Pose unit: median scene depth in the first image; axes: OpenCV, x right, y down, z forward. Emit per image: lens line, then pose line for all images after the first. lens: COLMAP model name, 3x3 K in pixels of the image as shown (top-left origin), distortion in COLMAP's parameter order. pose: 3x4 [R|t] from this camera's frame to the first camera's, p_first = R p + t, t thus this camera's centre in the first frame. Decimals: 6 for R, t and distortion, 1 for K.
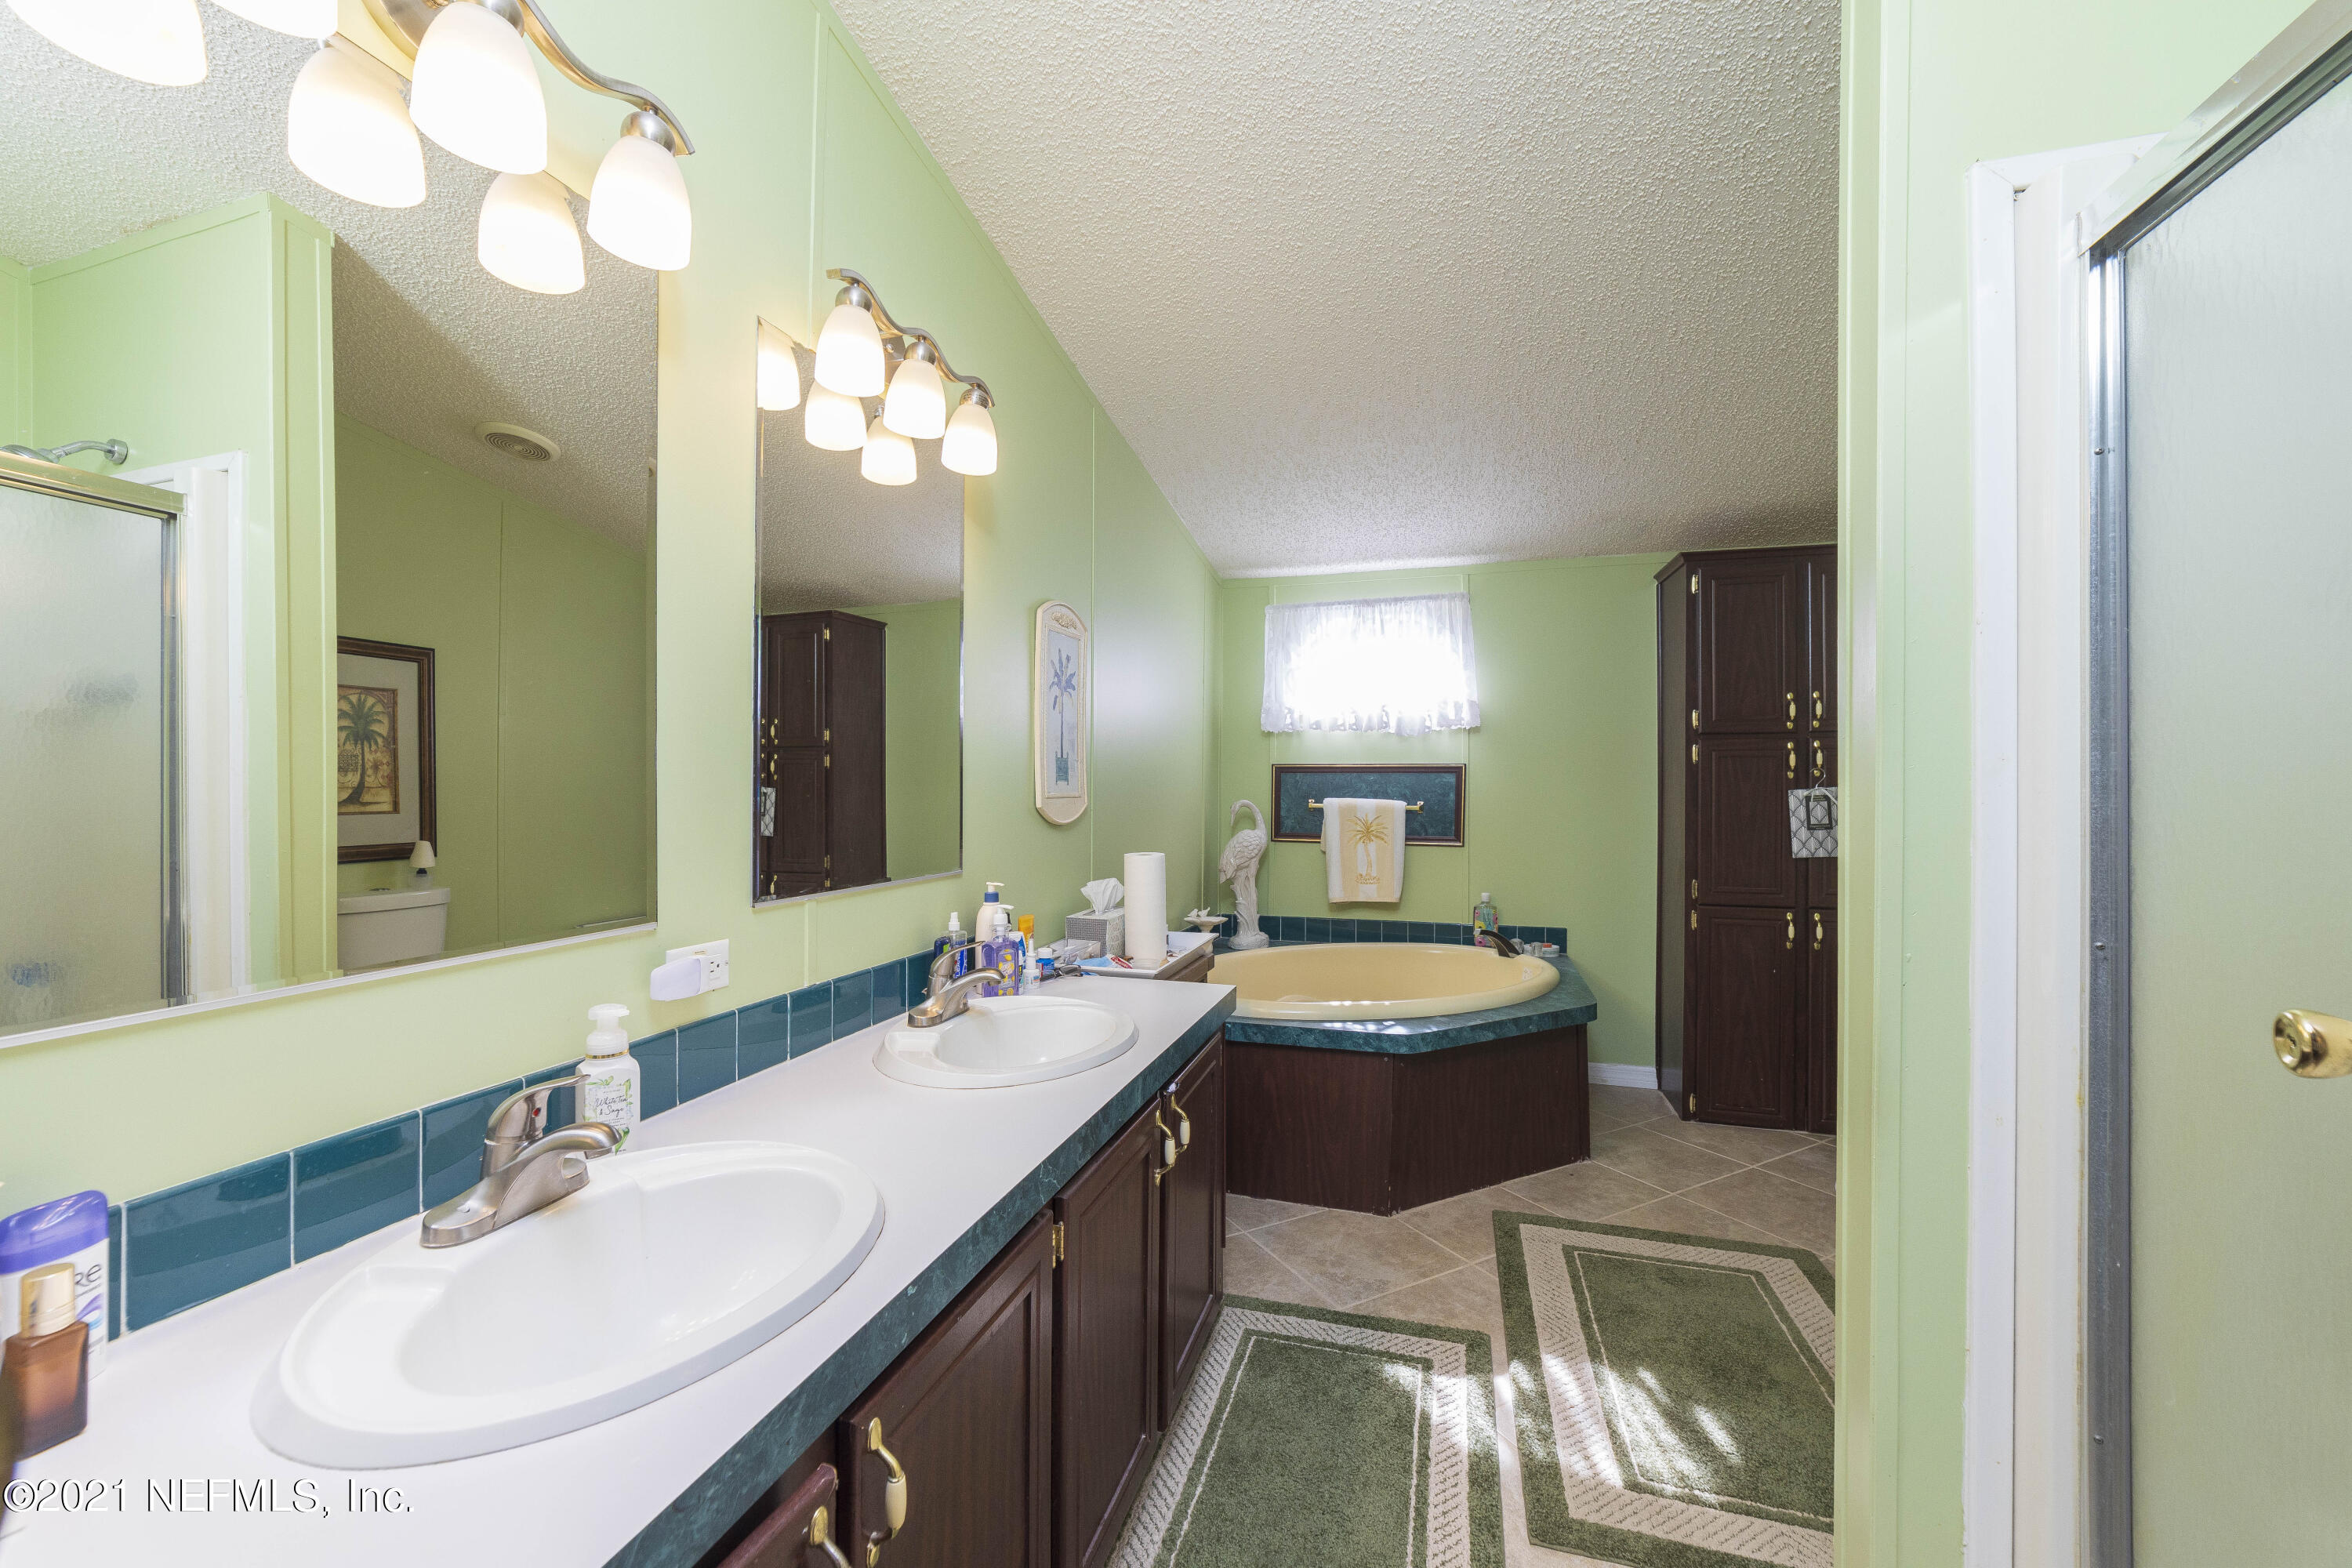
lens RADIAL K [[927.1, 0, 1188.8], [0, 927.1, 776.5], [0, 0, 1]] dist [-0.013261, 0.002969]
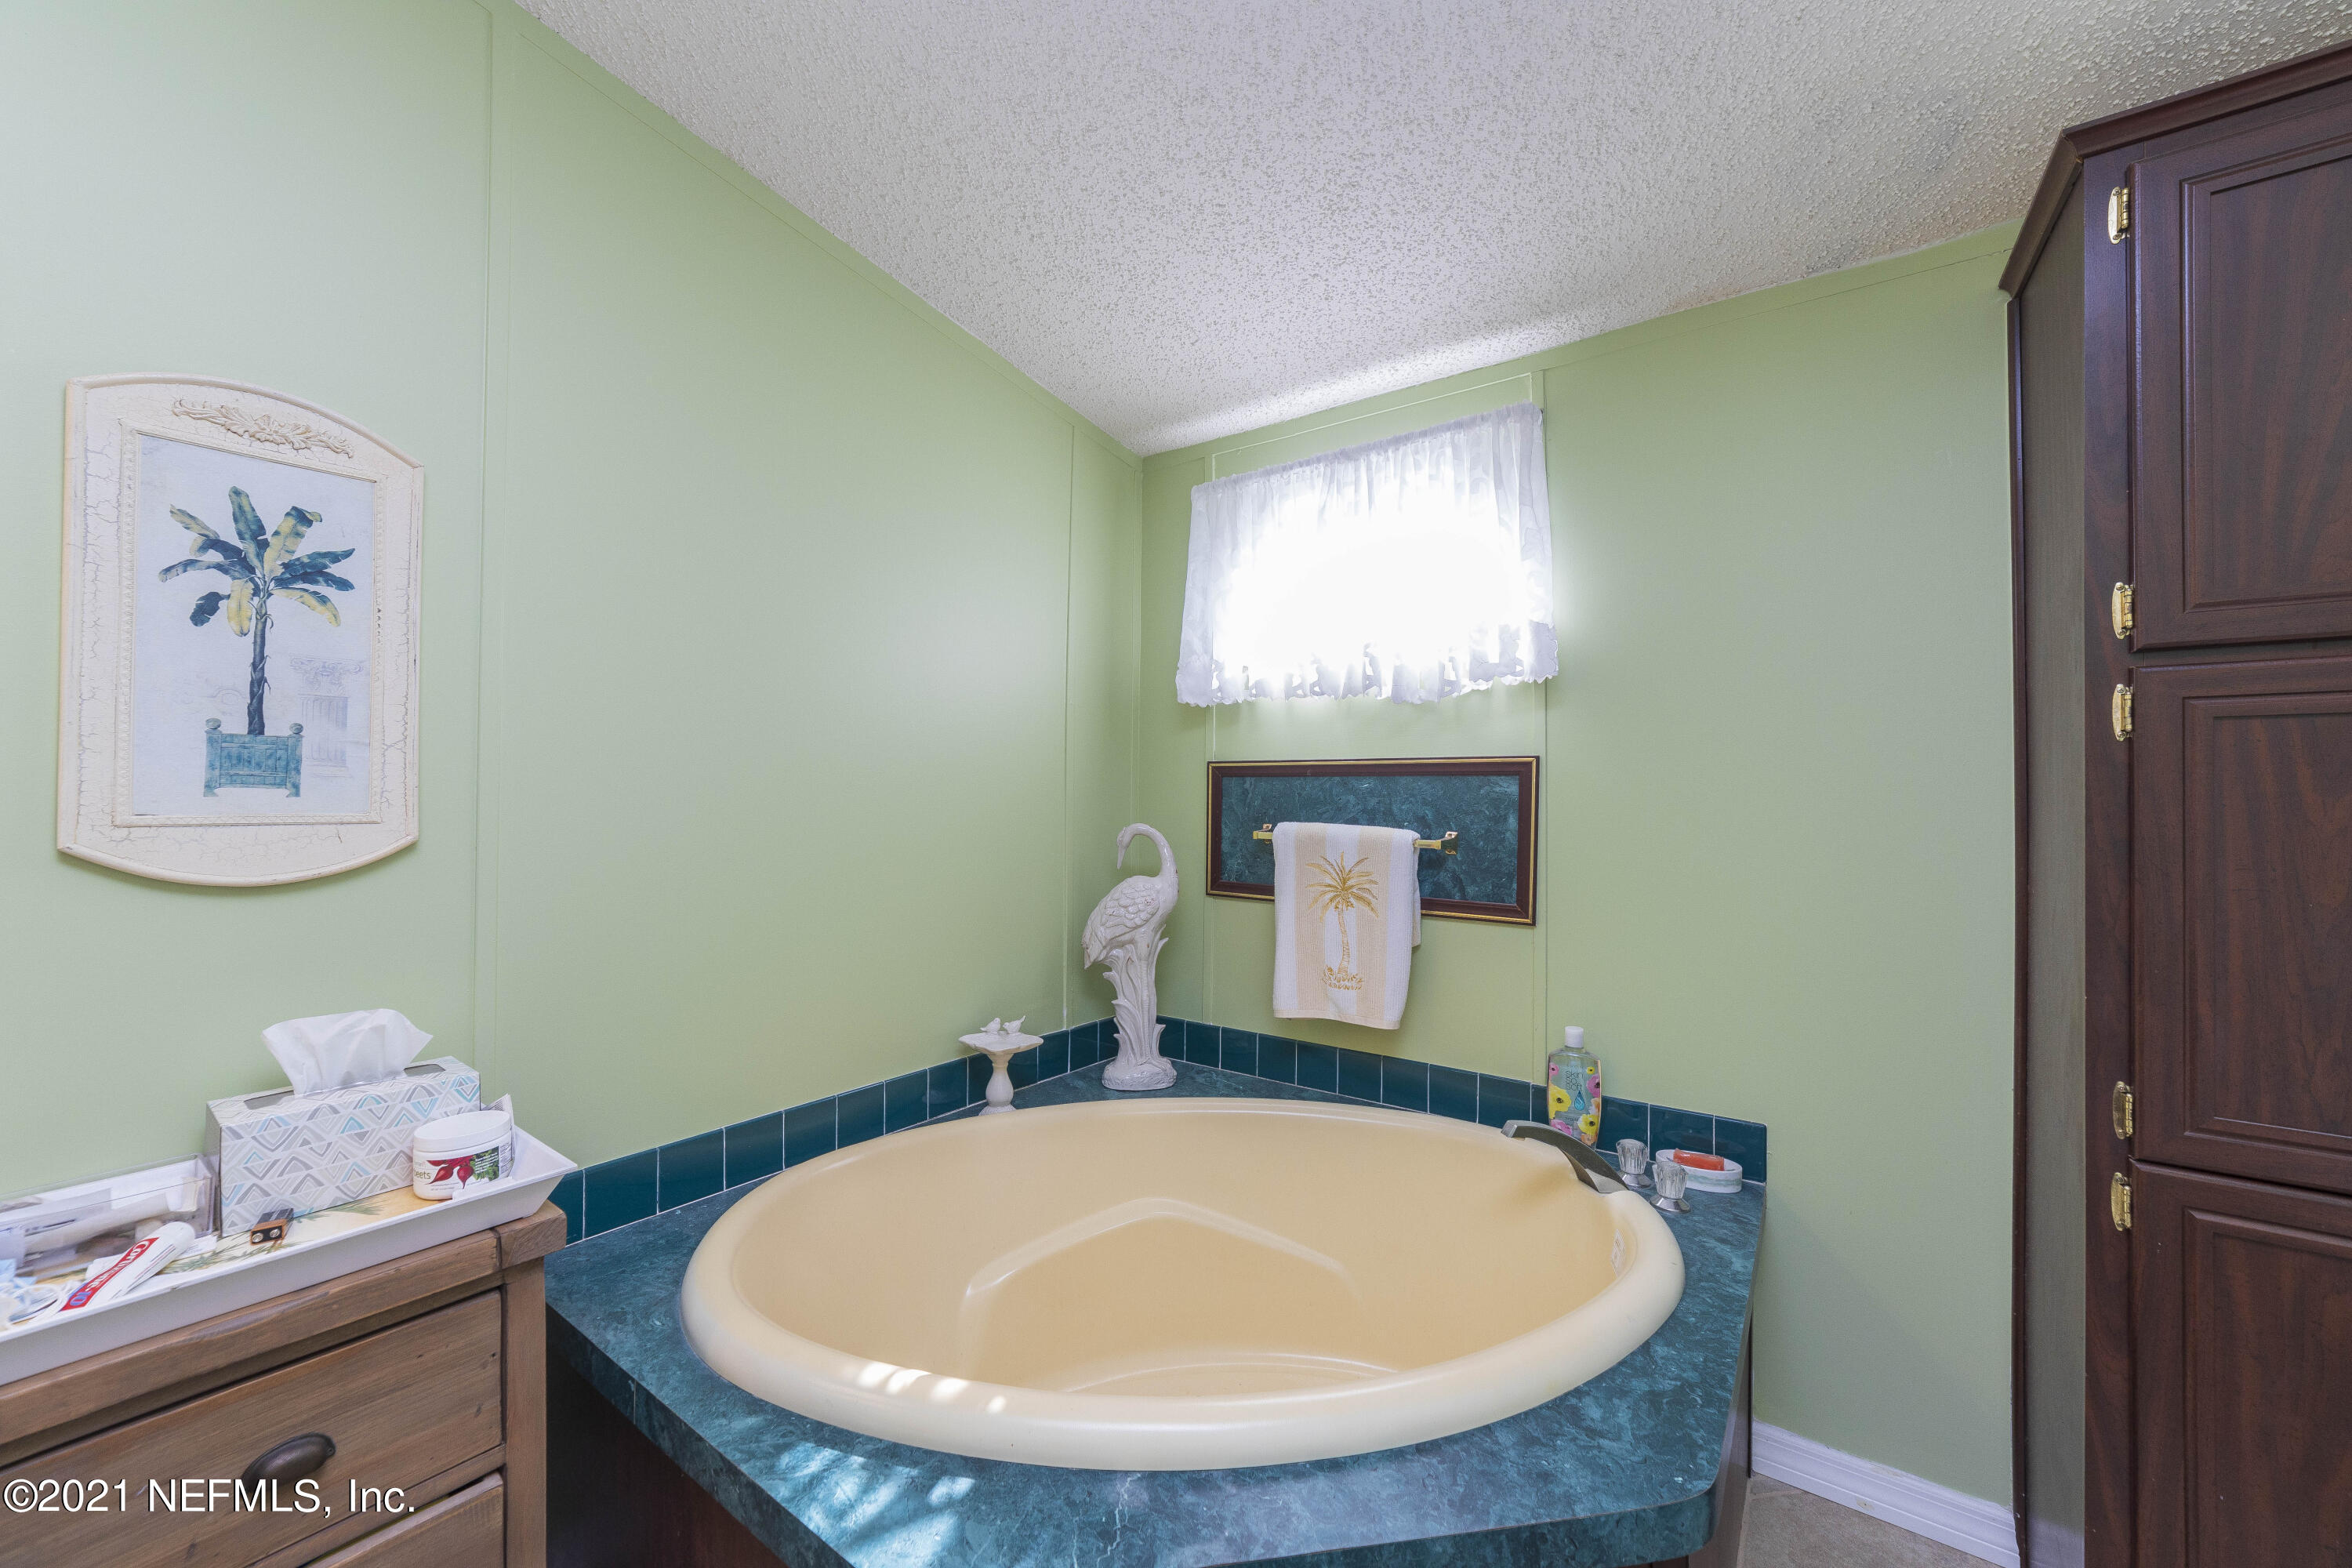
lens RADIAL K [[911.7, 0, 1198.9], [0, 911.7, 778.8], [0, 0, 1]] dist [-0.006768, 0.000118]
pose [[0.950198, -0.001826, -0.311643, 0.275782], [-0.001070, 0.999958, -0.009121, 0.002518], [0.311646, 0.009000, 0.950156, 0.483528]]
